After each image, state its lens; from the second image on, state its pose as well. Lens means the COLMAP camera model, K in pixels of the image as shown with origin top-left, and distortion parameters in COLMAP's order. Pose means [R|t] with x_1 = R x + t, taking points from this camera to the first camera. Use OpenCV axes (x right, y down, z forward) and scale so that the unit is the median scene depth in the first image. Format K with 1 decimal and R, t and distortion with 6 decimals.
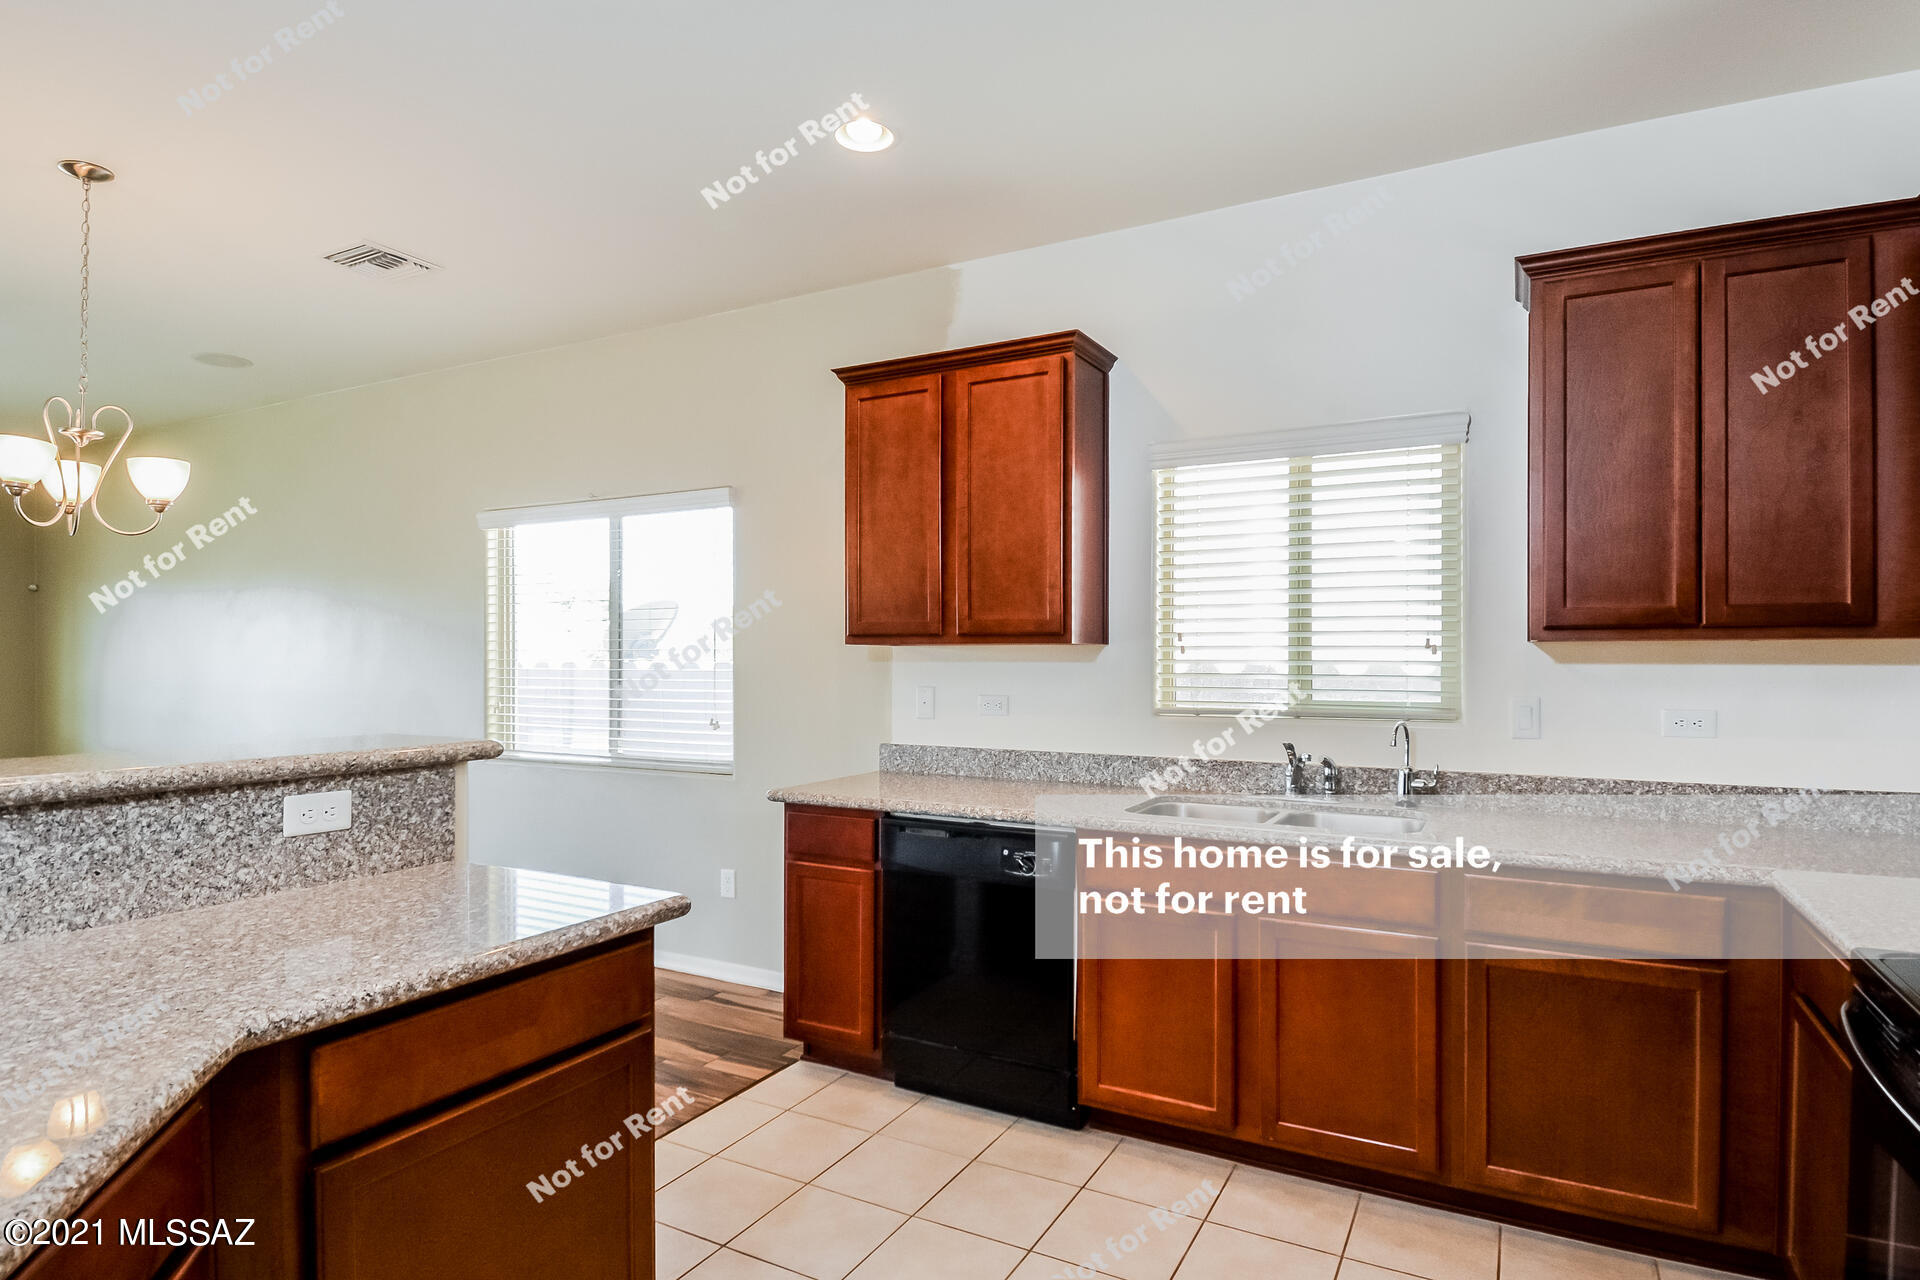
lens RADIAL K [[1021.9, 0, 946.6], [0, 1021.9, 651.8], [0, 0, 1]] dist [0.000787, -0.000587]
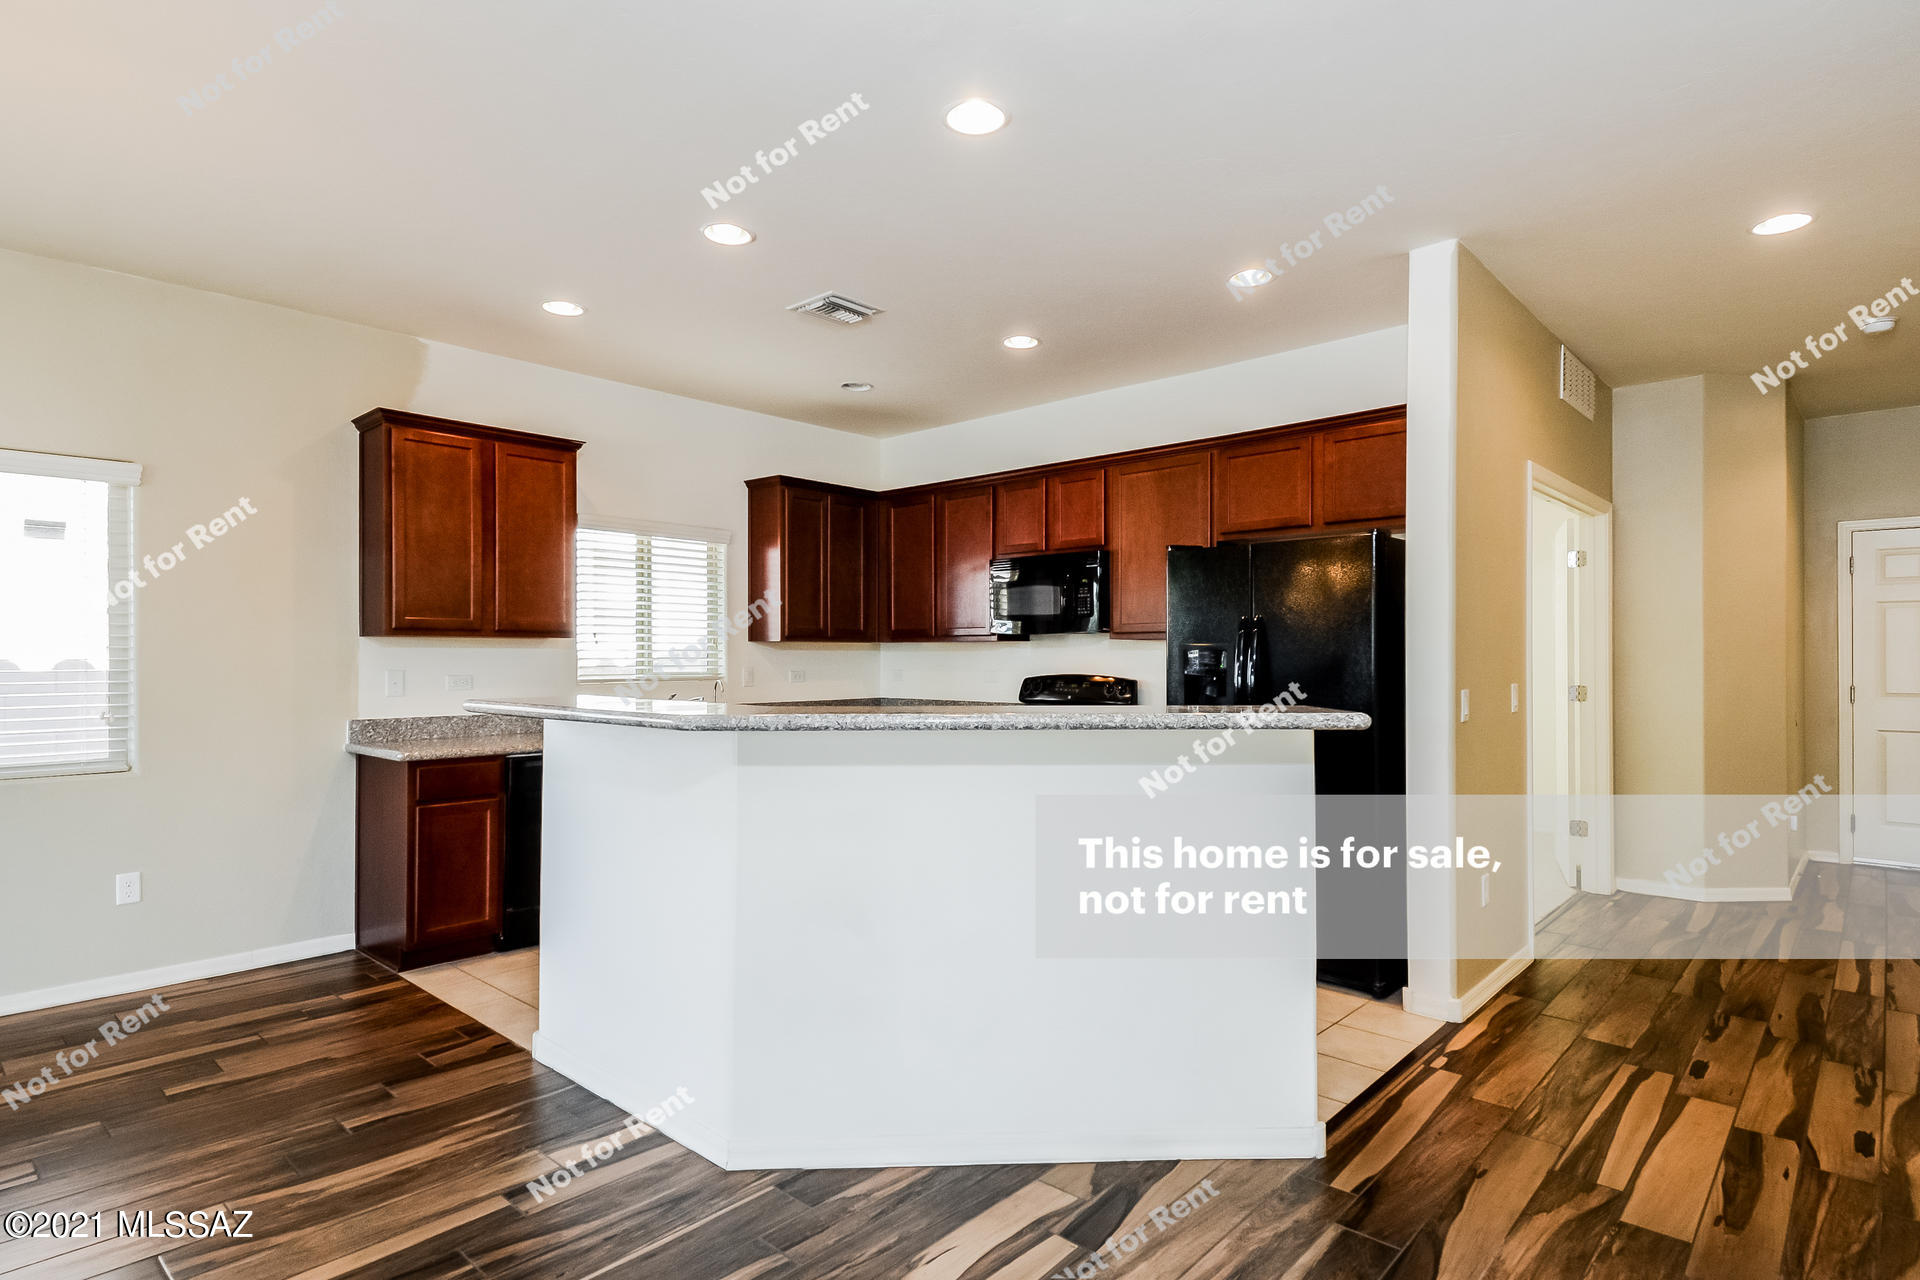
lens RADIAL K [[1021.9, 0, 946.6], [0, 1021.9, 651.8], [0, 0, 1]] dist [0.000787, -0.000587]
pose [[0.231387, 0.001128, 0.972861, -1.201842], [-0.006781, 0.999977, 0.000454, 0.007004], [-0.972838, -0.006702, 0.231389, 0.074286]]
